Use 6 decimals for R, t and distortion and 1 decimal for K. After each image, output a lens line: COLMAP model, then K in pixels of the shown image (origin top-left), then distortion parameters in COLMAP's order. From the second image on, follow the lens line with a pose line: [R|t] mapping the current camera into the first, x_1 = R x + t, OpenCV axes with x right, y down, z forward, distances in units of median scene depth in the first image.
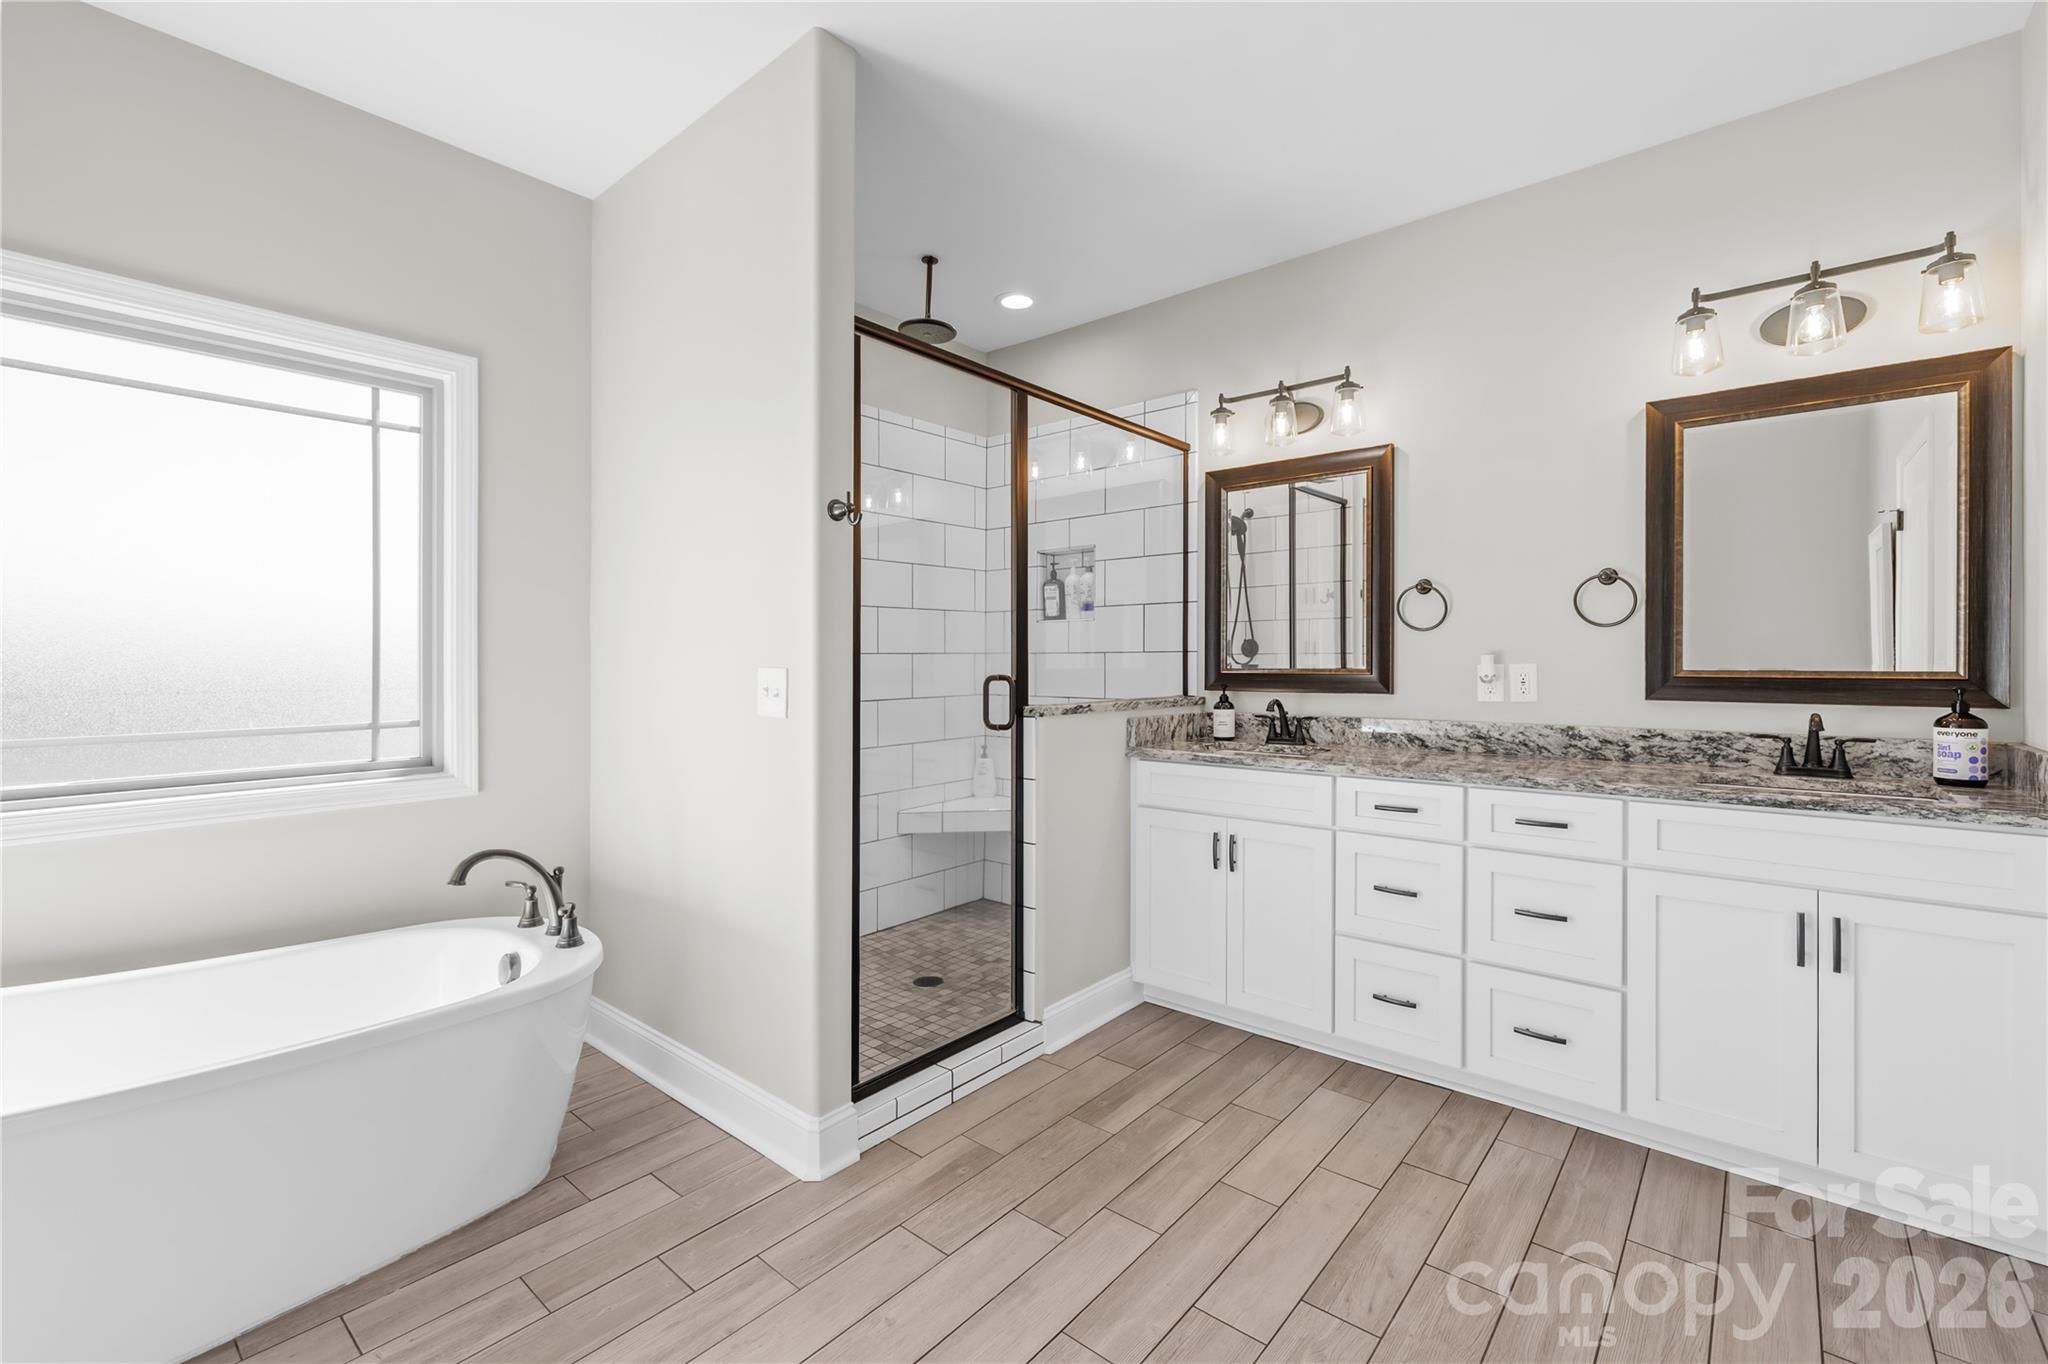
lens RADIAL K [[889.1, 0, 1018.6], [0, 889.1, 672.7], [0, 0, 1]] dist [0.000309, 0.000640]
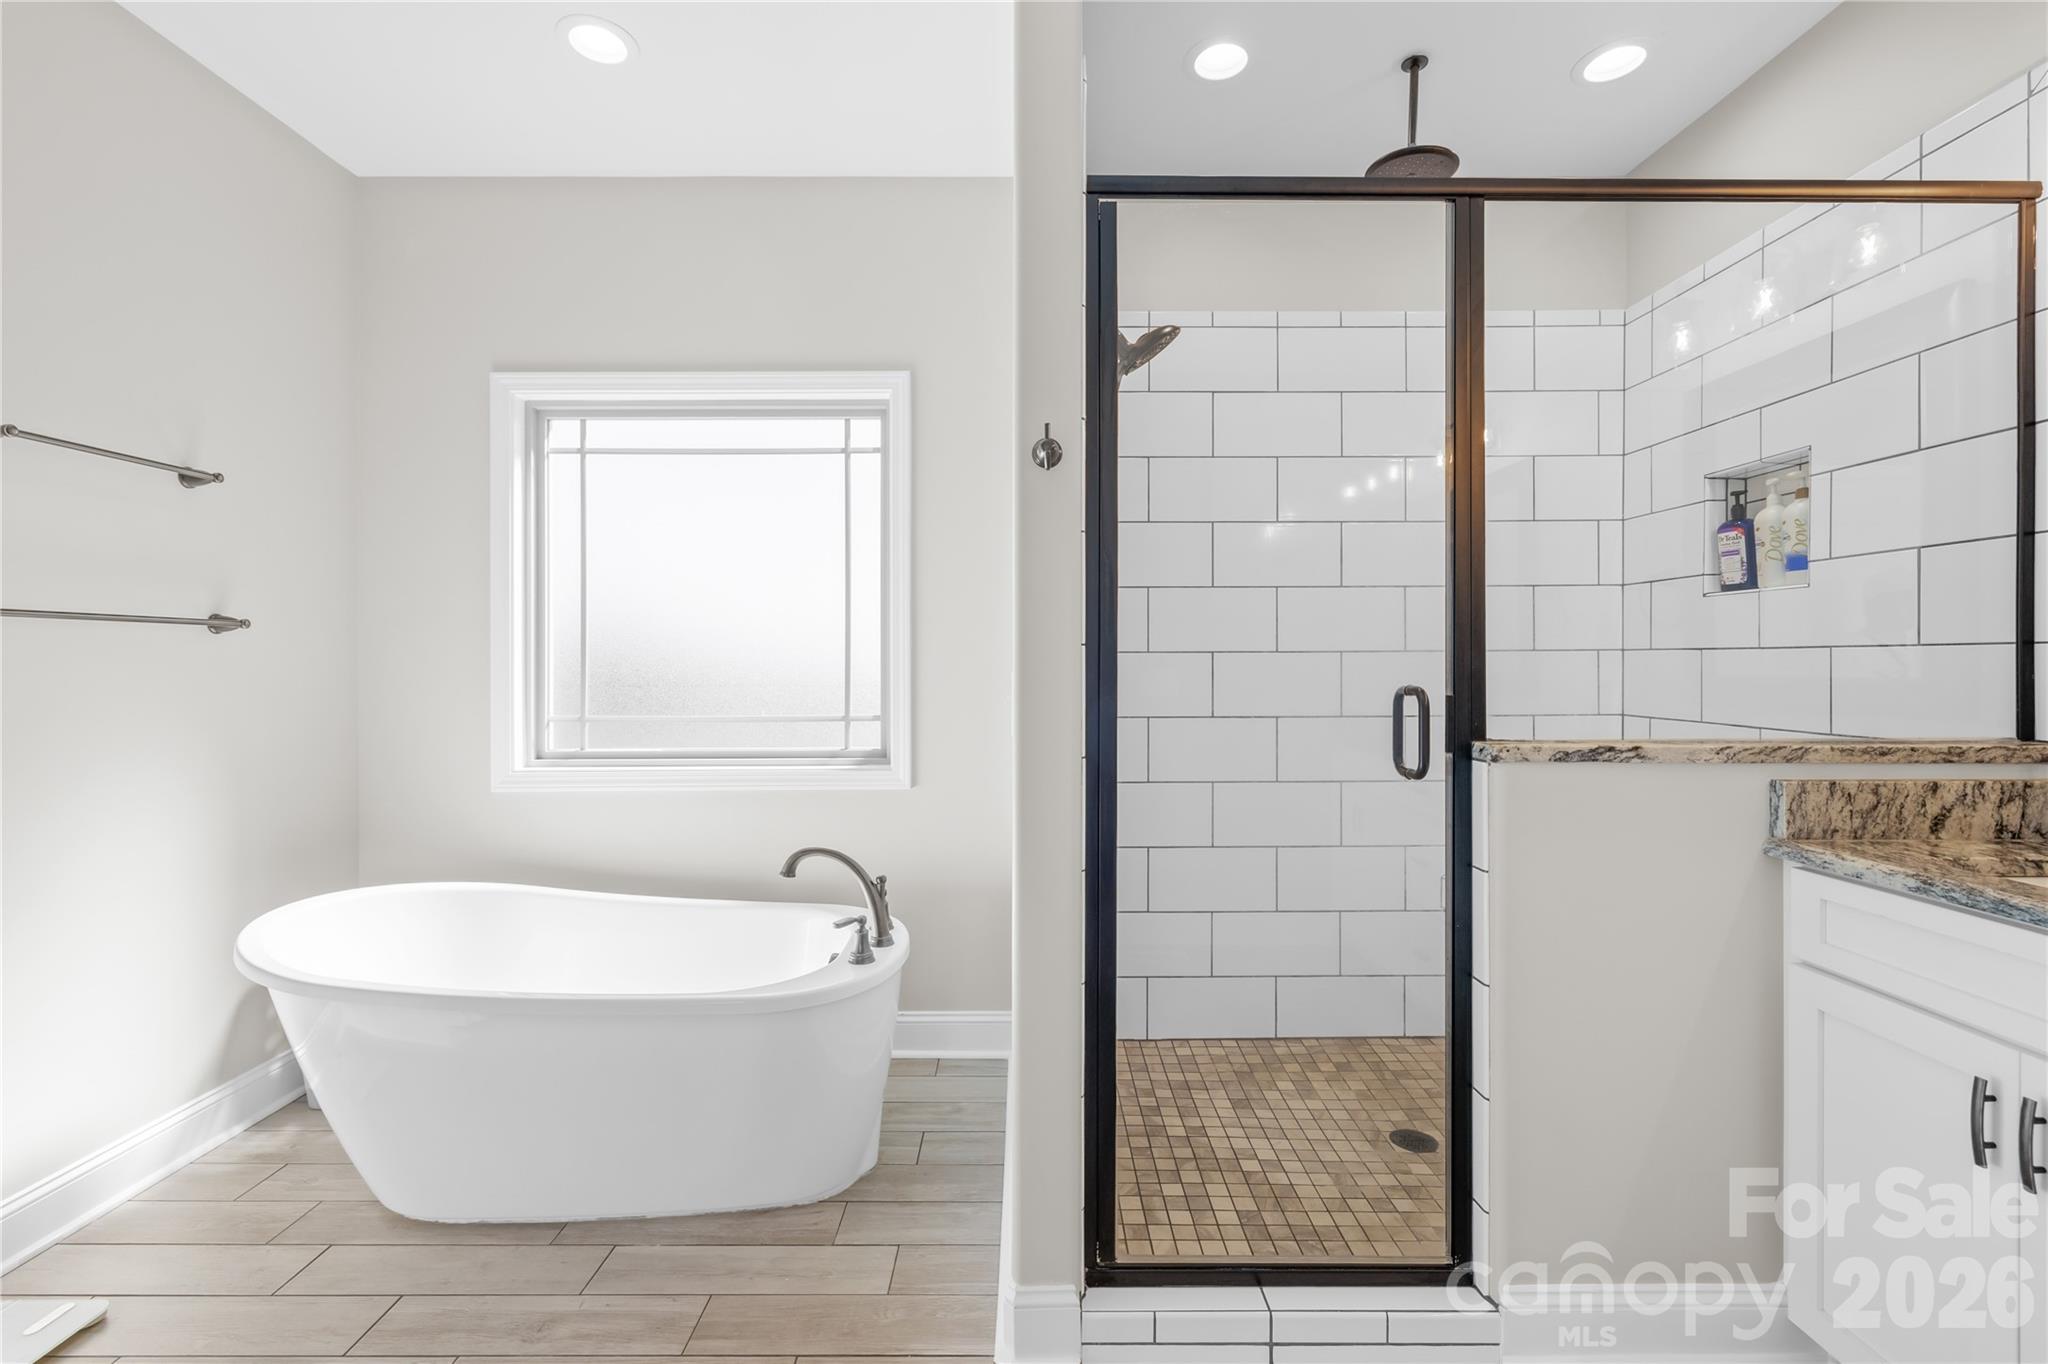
lens RADIAL K [[889.1, 0, 1025.3], [0, 889.1, 664.8], [0, 0, 1]] dist [0.000309, 0.000640]
pose [[0.648026, 0.005582, -0.761598, 0.249172], [-0.011477, 0.999931, -0.002437, -0.007213], [0.761532, 0.010320, 0.648046, 0.389418]]
